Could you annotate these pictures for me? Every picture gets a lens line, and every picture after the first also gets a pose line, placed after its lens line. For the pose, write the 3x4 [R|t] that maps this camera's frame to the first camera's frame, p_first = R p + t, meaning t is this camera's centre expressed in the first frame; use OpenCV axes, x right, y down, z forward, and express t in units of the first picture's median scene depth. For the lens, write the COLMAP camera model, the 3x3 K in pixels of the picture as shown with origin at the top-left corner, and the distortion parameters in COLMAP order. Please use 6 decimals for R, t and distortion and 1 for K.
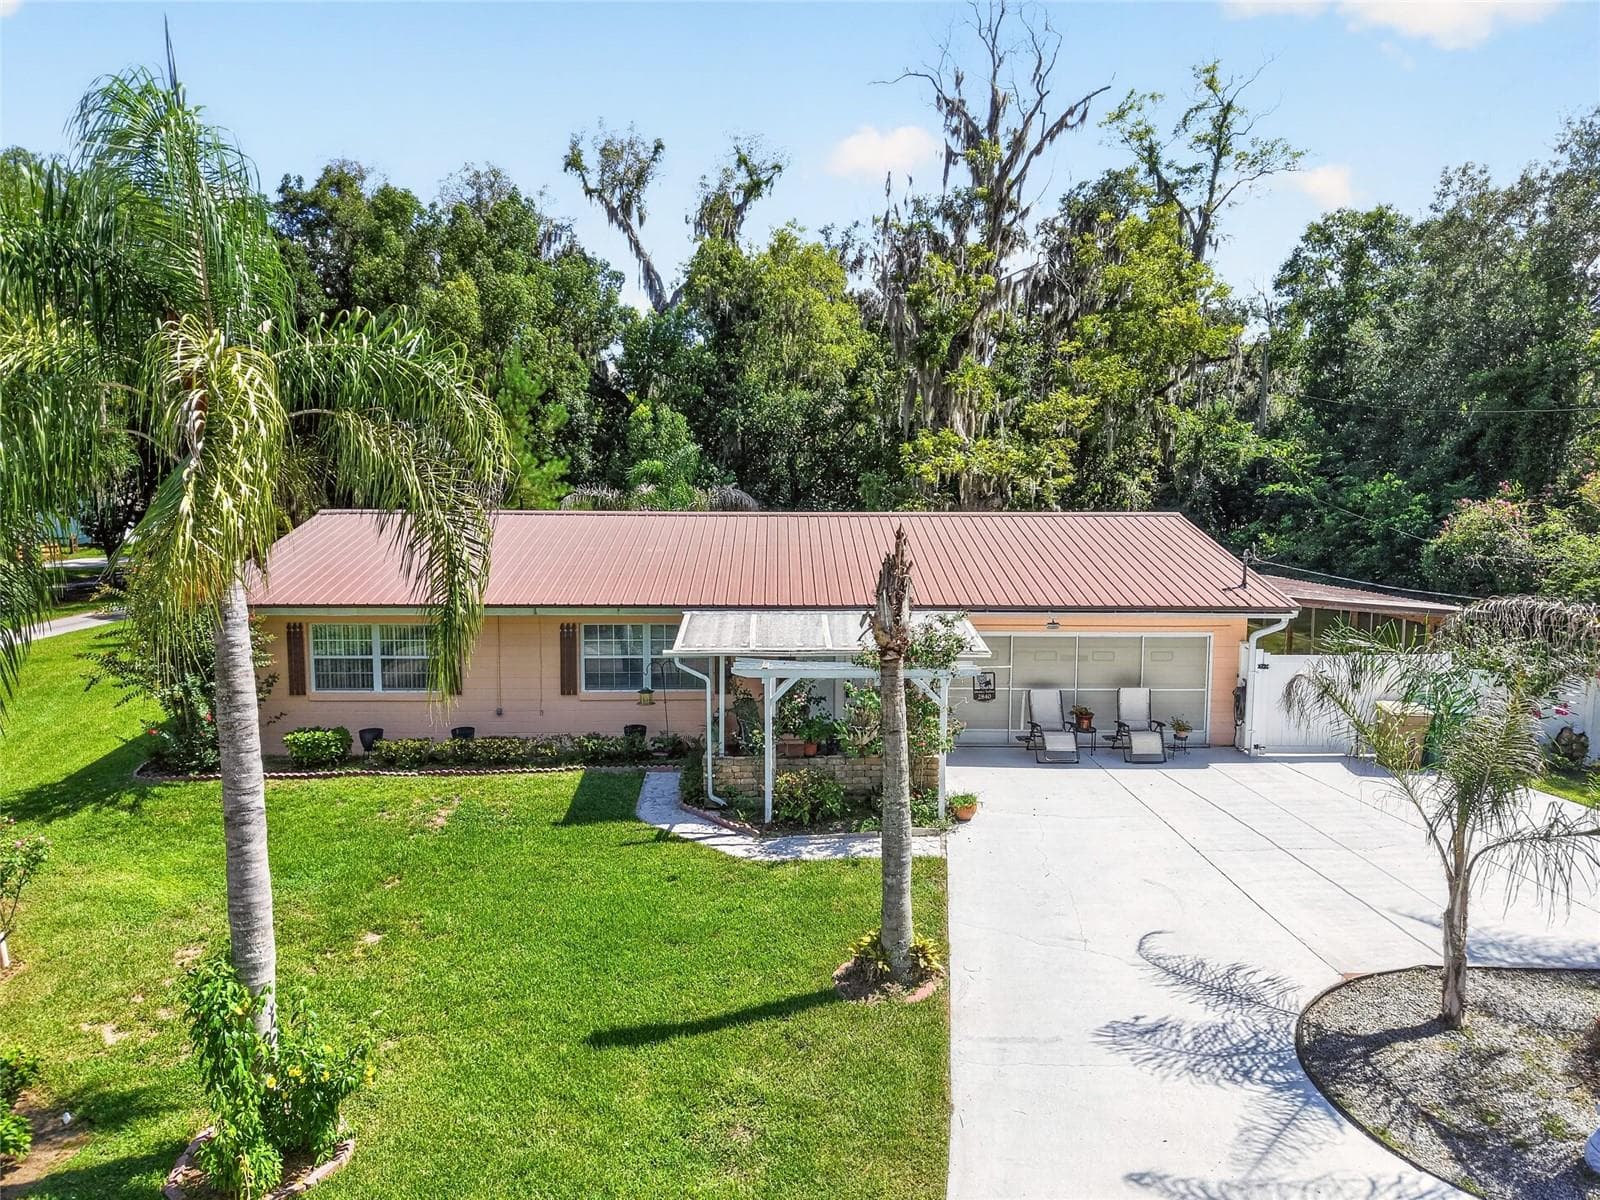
lens RADIAL K [[1058.8, 0, 793.0], [0, 1058.8, 603.5], [0, 0, 1]] dist [0.009930, -0.010749]
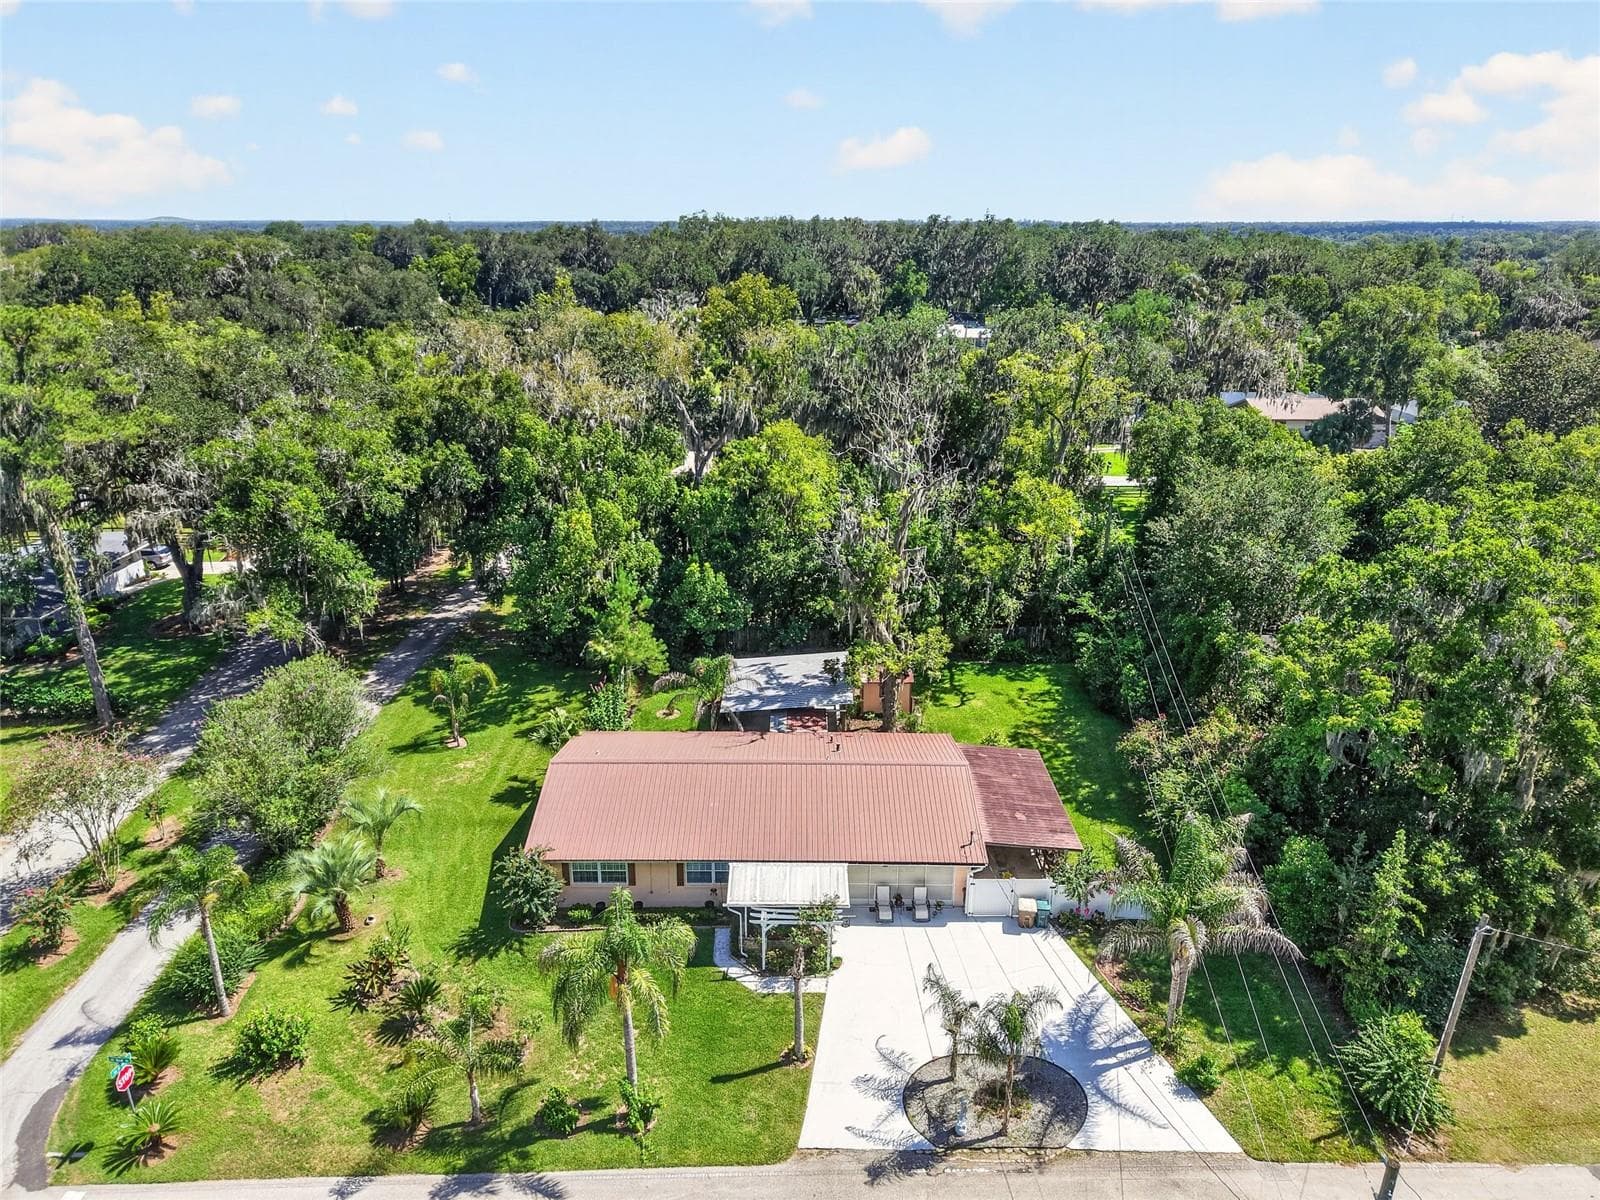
lens RADIAL K [[1058.8, 0, 787.1], [0, 1058.8, 594.9], [0, 0, 1]] dist [0.009930, -0.010749]
pose [[0.999708, 0.002585, -0.024008, 0.135692], [0.003051, 0.972755, 0.231817, -1.849079], [0.023953, -0.231823, 0.972463, -1.928018]]
